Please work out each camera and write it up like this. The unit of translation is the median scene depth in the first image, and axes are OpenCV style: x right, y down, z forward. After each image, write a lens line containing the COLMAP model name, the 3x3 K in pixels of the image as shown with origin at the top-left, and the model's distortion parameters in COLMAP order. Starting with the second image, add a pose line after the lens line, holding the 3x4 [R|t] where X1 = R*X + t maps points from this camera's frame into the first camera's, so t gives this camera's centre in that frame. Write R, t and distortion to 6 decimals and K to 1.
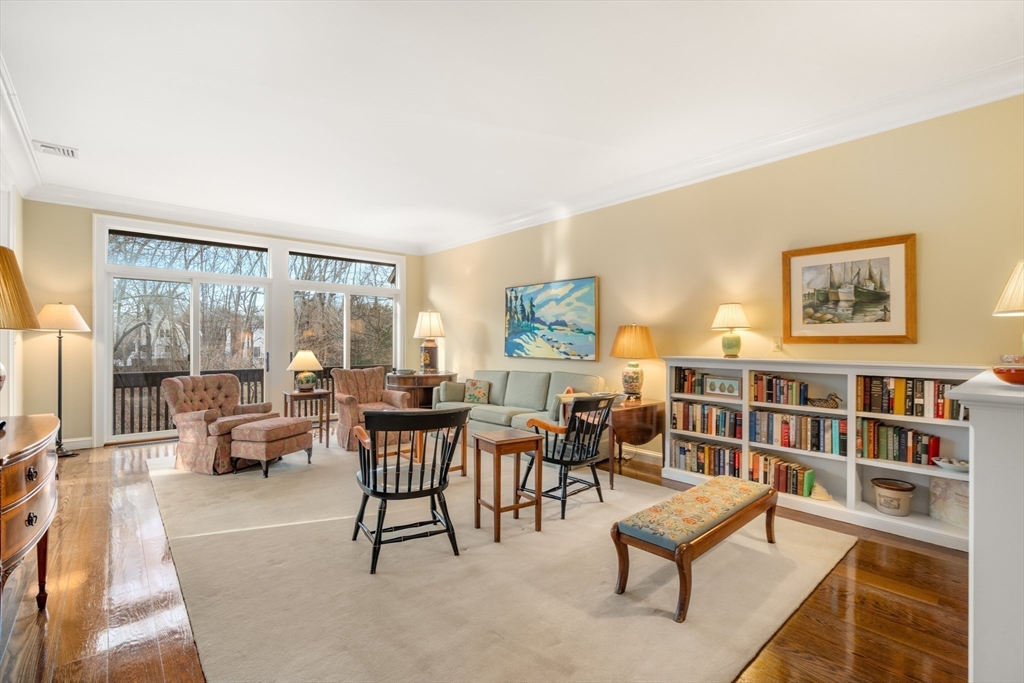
lens RADIAL K [[464.5, 0, 513.8], [0, 464.5, 336.8], [0, 0, 1]] dist [-0.002873, -0.000098]
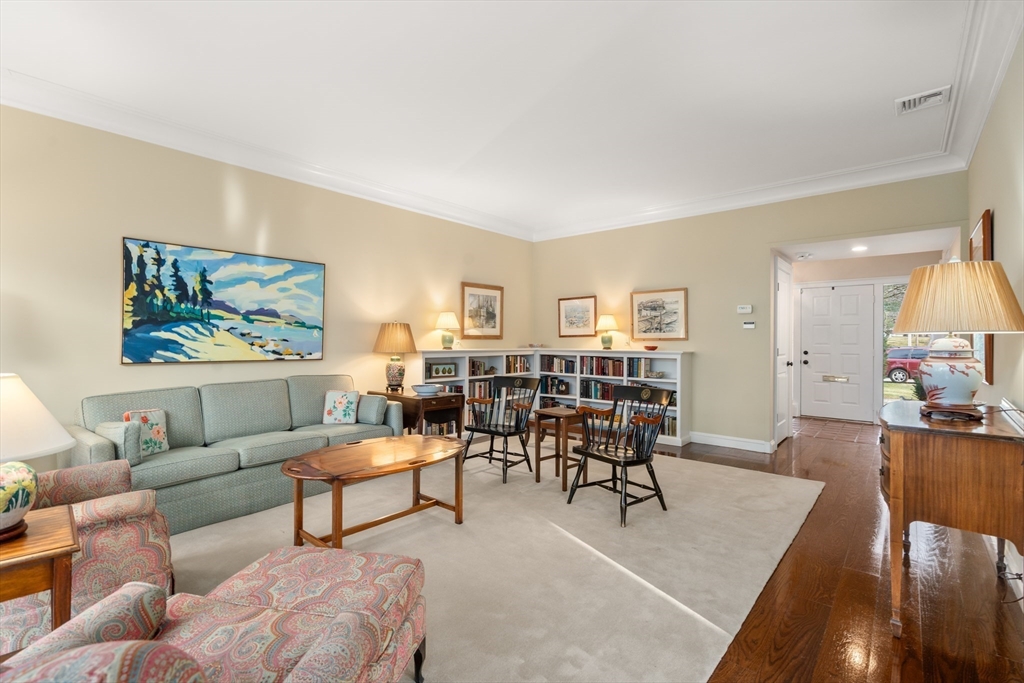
lens RADIAL K [[464.5, 0, 512.4], [0, 464.5, 345.2], [0, 0, 1]] dist [-0.002873, -0.000098]
pose [[-0.136479, -0.004749, 0.990632, -0.688535], [-0.004431, 0.999981, 0.004183, 0.017988], [-0.990633, -0.003819, -0.136497, 0.702180]]
